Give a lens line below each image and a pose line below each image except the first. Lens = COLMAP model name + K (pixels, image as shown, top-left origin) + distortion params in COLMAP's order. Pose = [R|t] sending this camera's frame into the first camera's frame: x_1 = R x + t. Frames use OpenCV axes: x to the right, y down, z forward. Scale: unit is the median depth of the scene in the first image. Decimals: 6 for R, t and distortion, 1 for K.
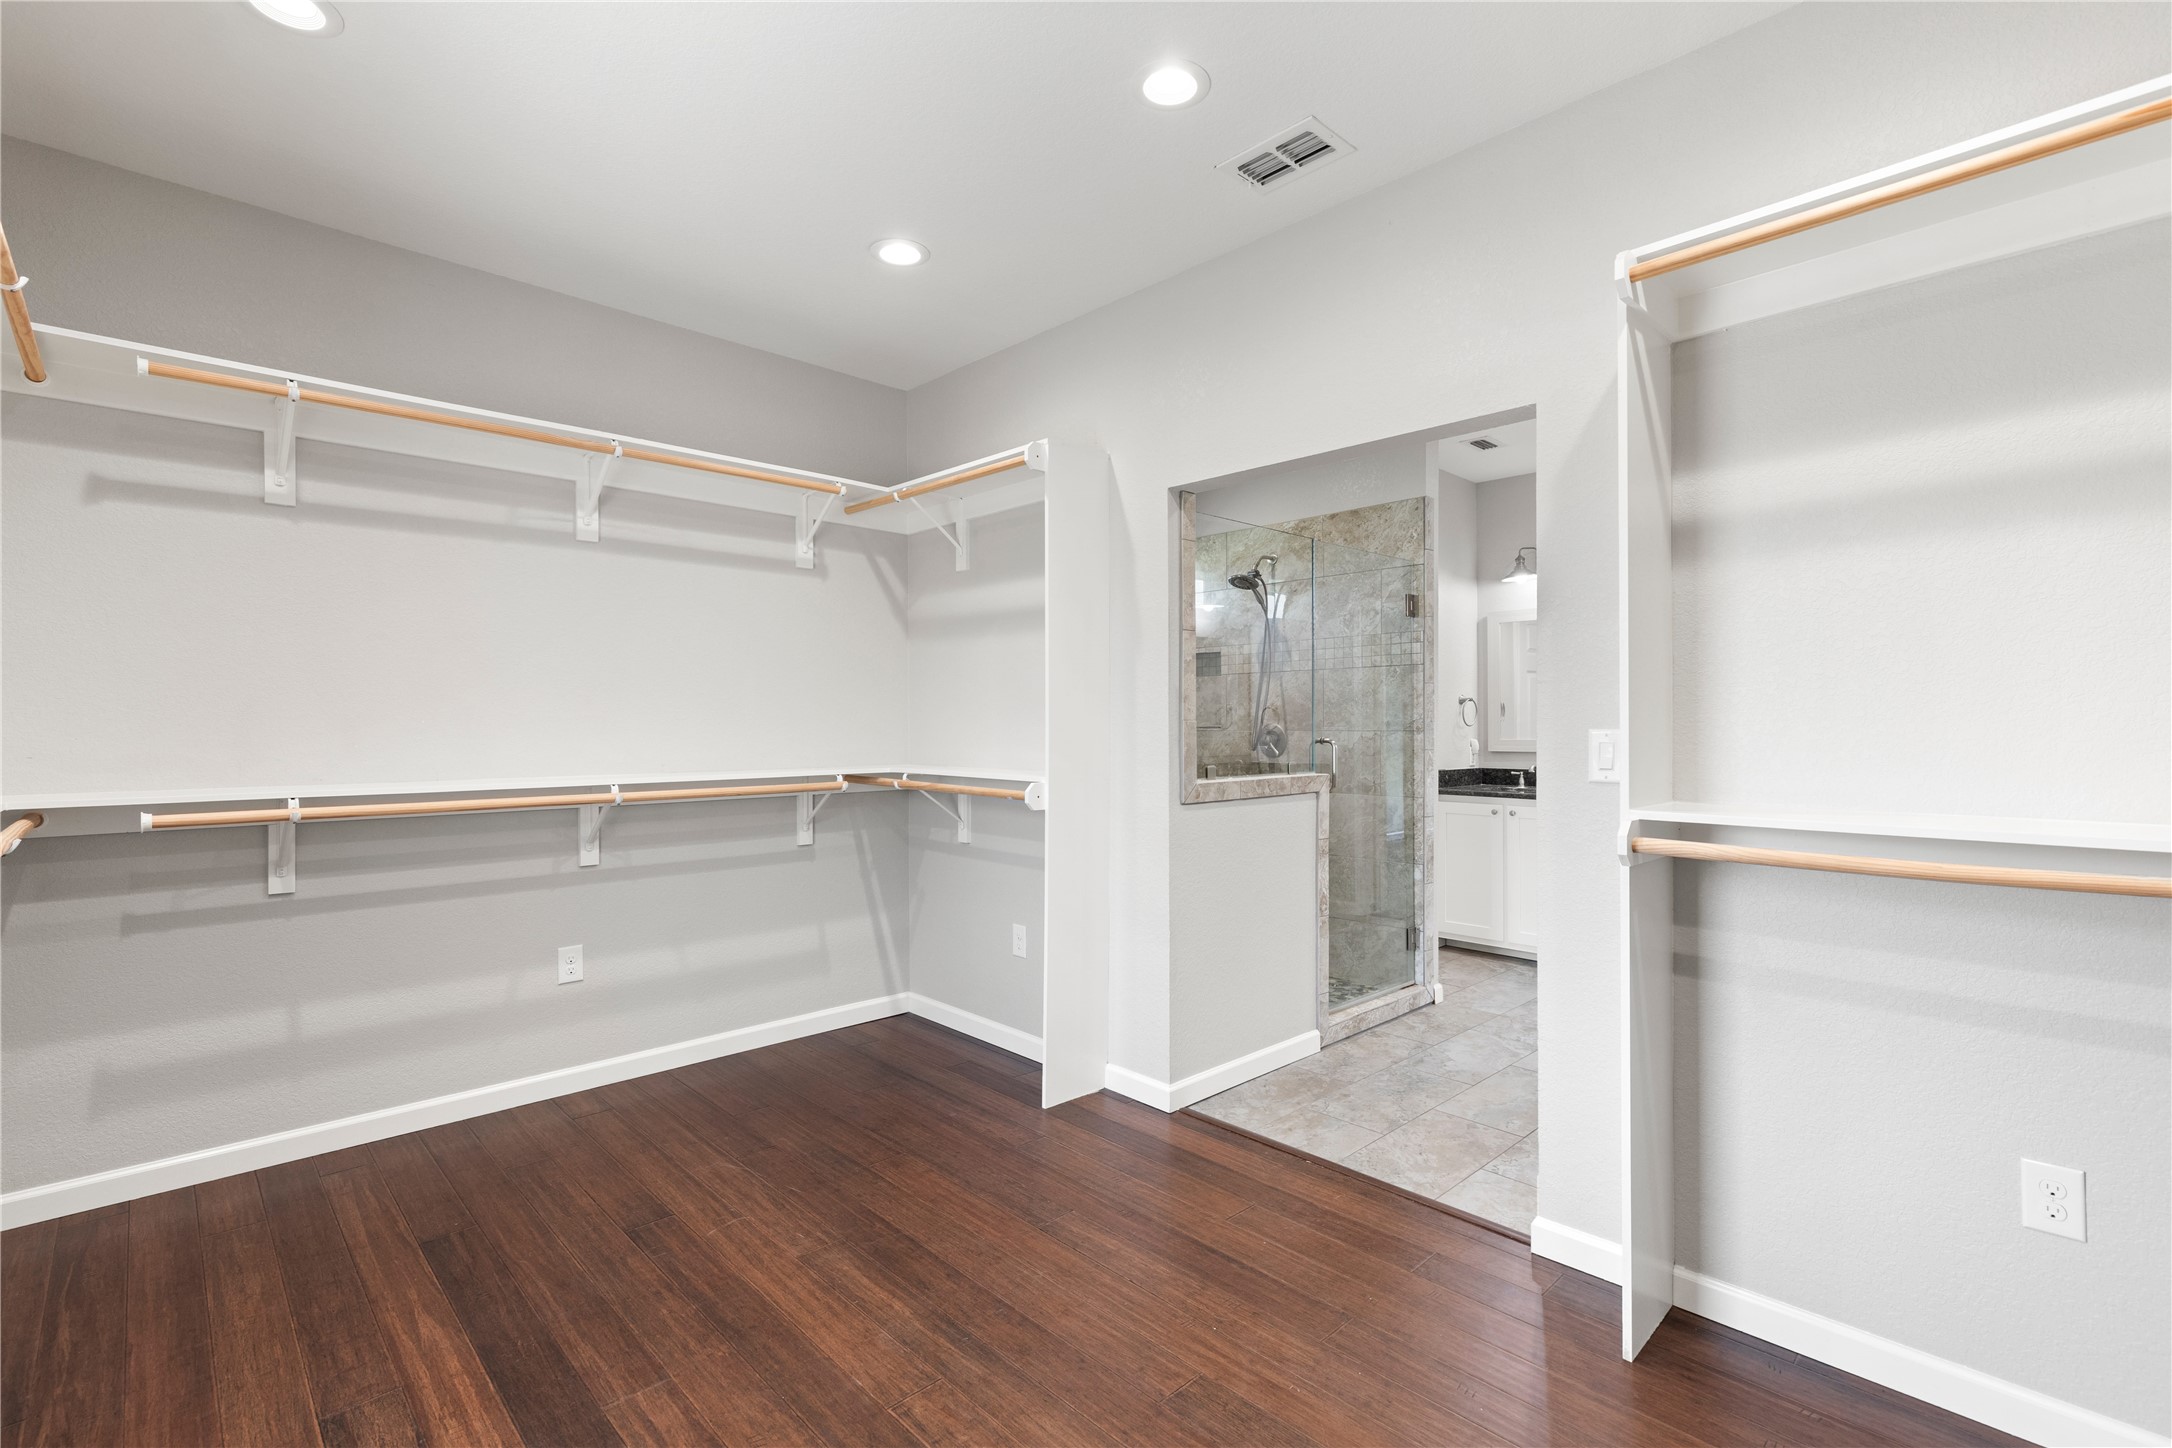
lens RADIAL K [[978.9, 0, 1081.9], [0, 978.9, 720.4], [0, 0, 1]] dist [0.003459, 0.000276]
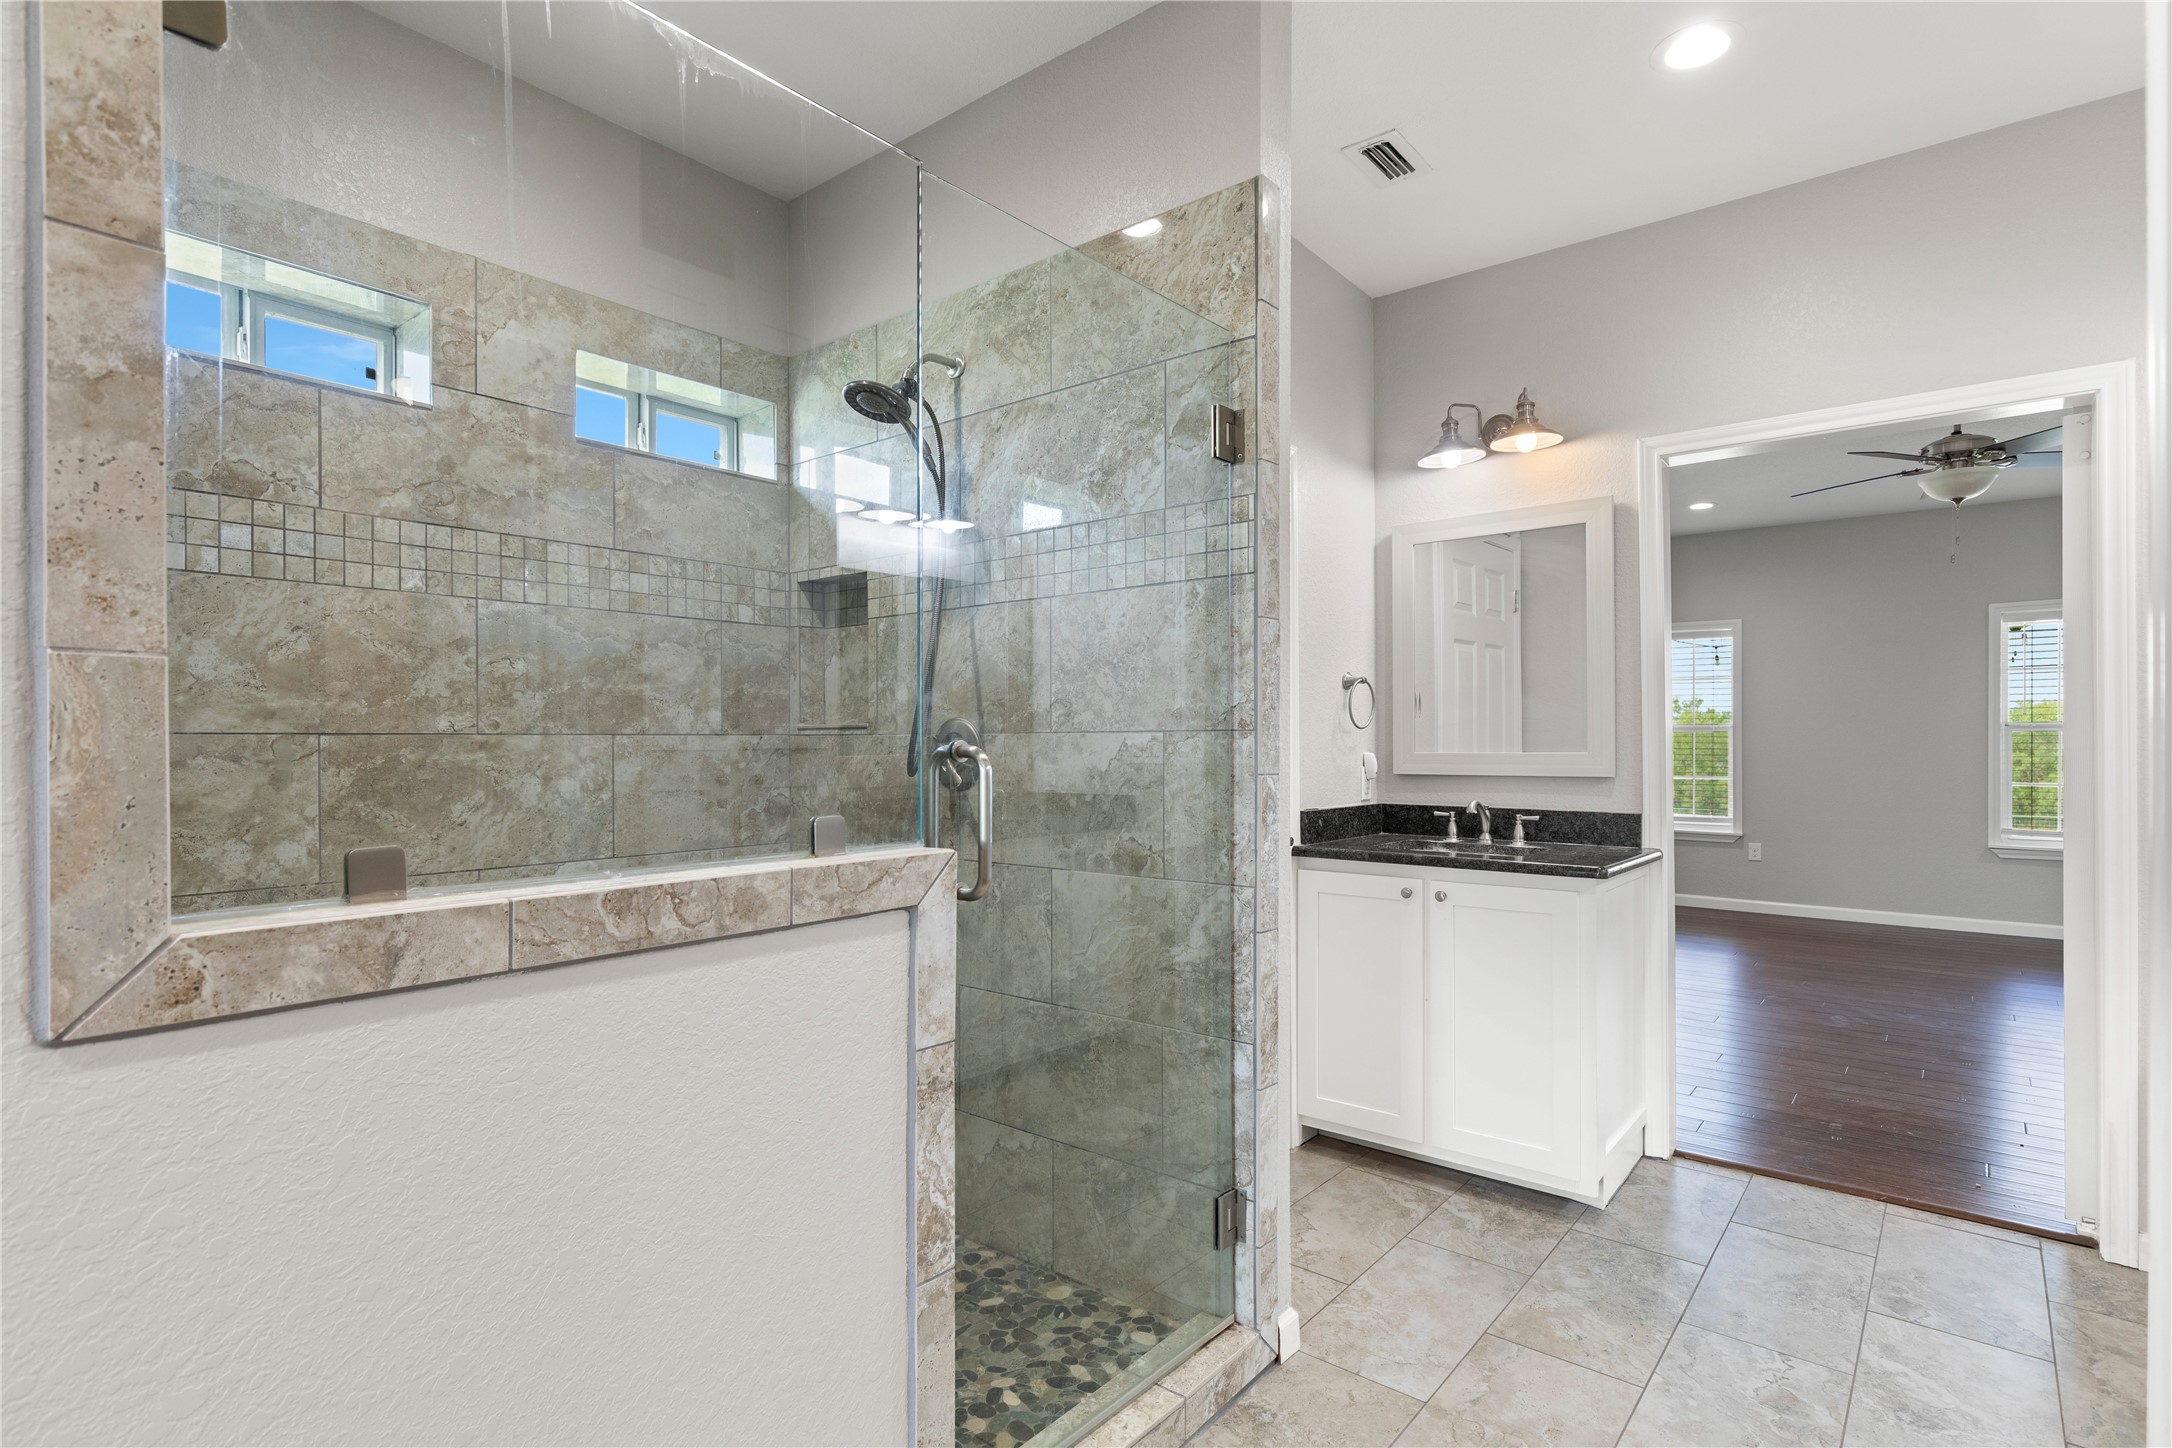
lens RADIAL K [[1062.1, 0, 1092.3], [0, 1062.1, 739.7], [0, 0, 1]] dist [0.001158, -0.000165]
pose [[0.992075, 0.000453, 0.125650, 0.216104], [-0.000830, 0.999995, 0.002944, 0.013428], [-0.125648, -0.003025, 0.992070, 0.539457]]
